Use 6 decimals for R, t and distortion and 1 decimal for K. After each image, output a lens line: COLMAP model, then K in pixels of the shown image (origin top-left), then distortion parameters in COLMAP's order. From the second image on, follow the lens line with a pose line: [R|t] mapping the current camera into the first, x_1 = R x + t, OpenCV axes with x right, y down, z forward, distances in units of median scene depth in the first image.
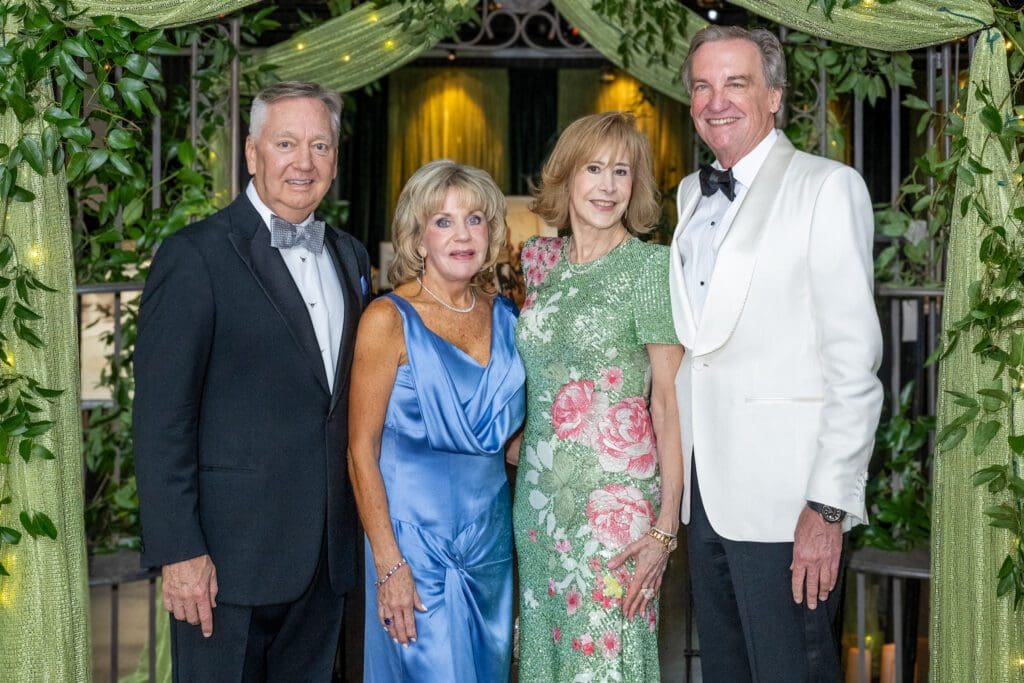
lens RADIAL K [[1740.5, 0, 512.0], [0, 1740.5, 341.5], [0, 0, 1]] dist [0.005691, 0.036550]
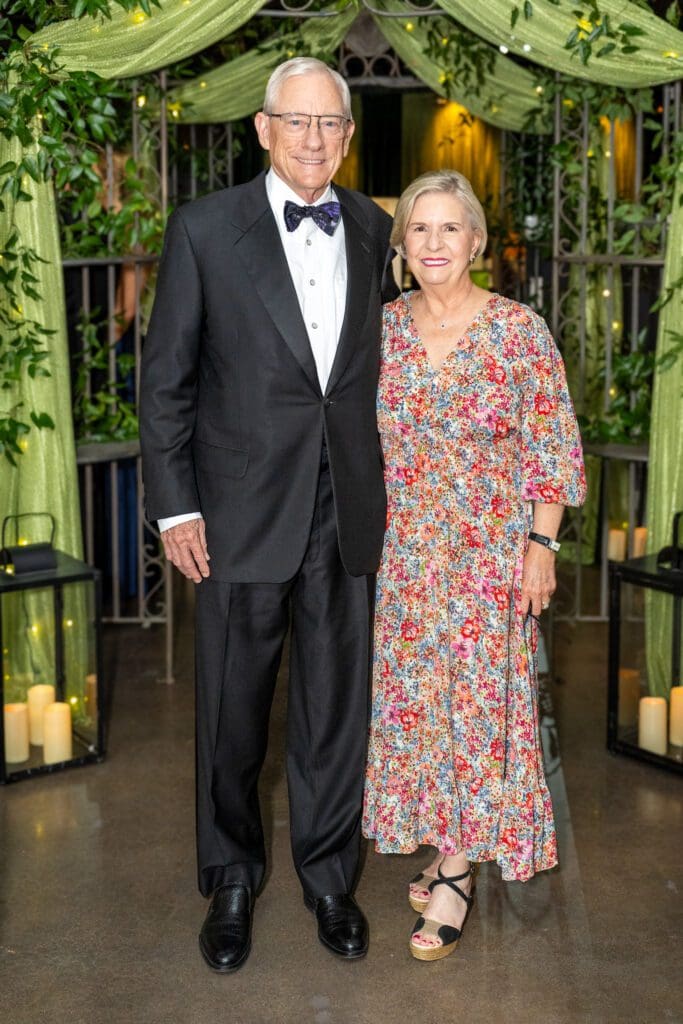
lens RADIAL K [[1740.5, 0, 310.8], [0, 1740.5, 511.9], [0, 0, 1]] dist [0.005691, 0.036550]
pose [[0.999347, -0.002208, -0.036064, 0.010558], [0.005427, 0.995981, 0.089405, 0.047939], [0.035721, -0.089542, 0.995342, -0.451169]]
